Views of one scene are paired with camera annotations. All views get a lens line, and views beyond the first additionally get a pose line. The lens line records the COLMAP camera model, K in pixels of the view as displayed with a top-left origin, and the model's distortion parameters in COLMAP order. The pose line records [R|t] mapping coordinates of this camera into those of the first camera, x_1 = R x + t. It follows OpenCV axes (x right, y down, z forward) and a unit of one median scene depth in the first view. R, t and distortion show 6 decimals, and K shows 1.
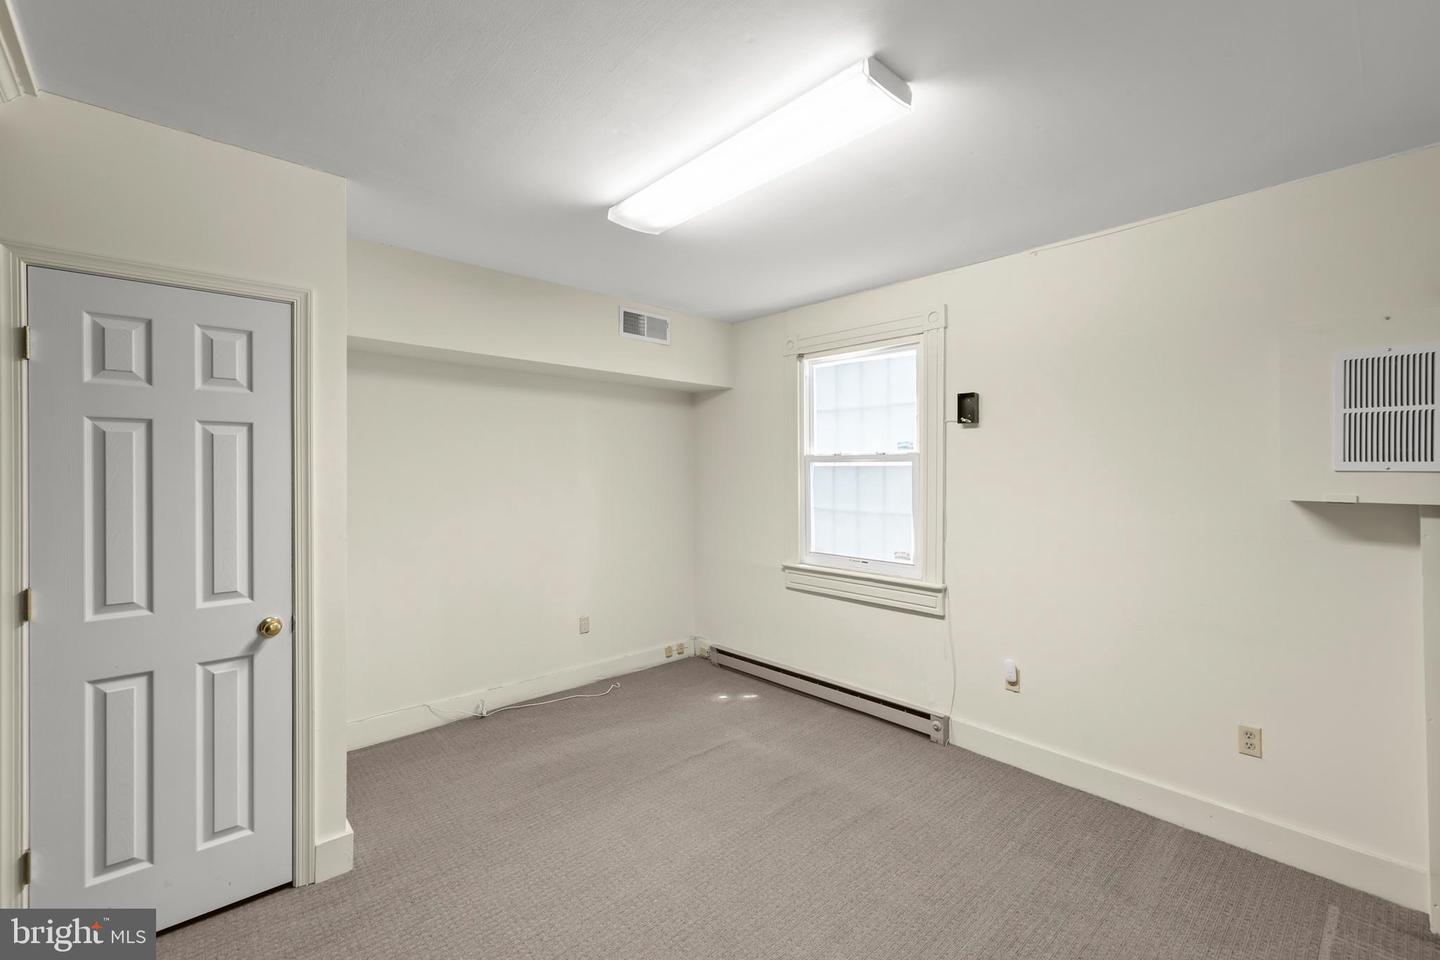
lens RADIAL K [[641.9, 0, 727.3], [0, 641.9, 471.3], [0, 0, 1]] dist [0.001236, -0.000103]
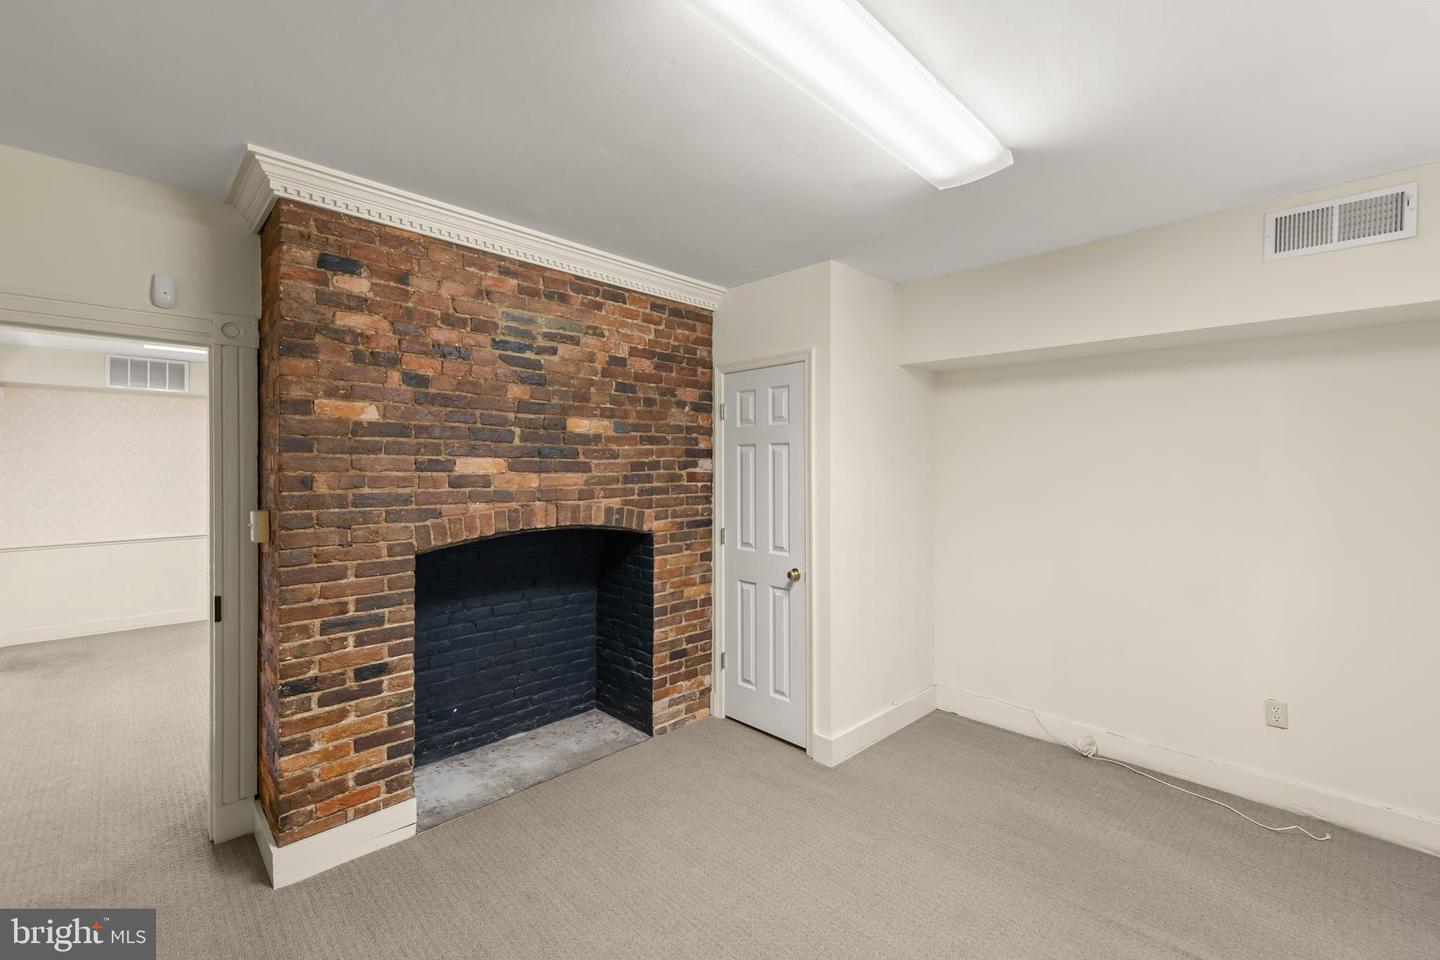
lens RADIAL K [[615.9, 0, 716.8], [0, 615.9, 476.3], [0, 0, 1]] dist [-0.000899, -0.000143]
pose [[-0.013860, 0.007463, -0.999876, 0.535057], [-0.009327, 0.999928, 0.007593, -0.002056], [0.999860, 0.009431, -0.013789, 0.576459]]
